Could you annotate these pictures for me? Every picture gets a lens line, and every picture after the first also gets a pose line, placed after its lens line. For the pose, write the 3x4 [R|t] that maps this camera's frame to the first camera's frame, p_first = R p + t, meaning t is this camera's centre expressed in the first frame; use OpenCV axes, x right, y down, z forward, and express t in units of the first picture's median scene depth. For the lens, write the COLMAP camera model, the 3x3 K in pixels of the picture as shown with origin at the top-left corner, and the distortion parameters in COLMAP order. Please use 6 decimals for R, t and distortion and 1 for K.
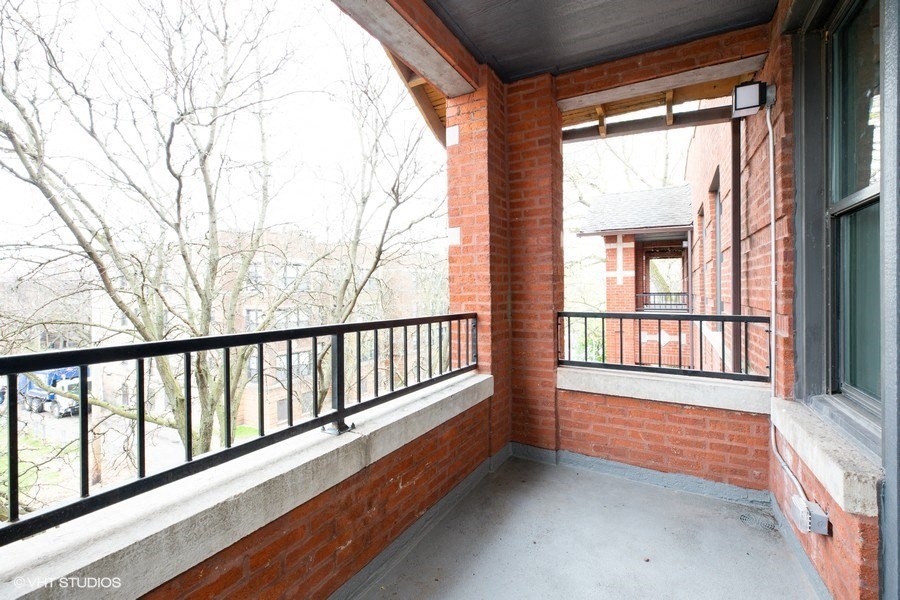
lens RADIAL K [[408.2, 0, 450.6], [0, 408.2, 295.4], [0, 0, 1]] dist [-0.001212, -0.000174]
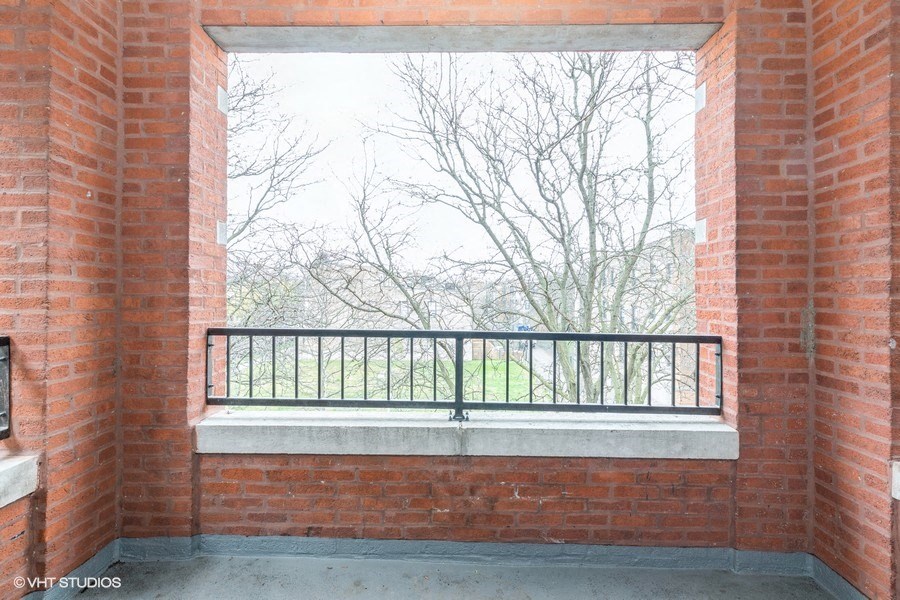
lens RADIAL K [[408.9, 0, 450.5], [0, 408.9, 291.9], [0, 0, 1]] dist [0.007101, 0.000069]
pose [[0.462626, 0.015303, -0.886421, 0.475972], [-0.018244, 0.999804, 0.007739, -0.031992], [0.886366, 0.012592, 0.462815, 0.251006]]
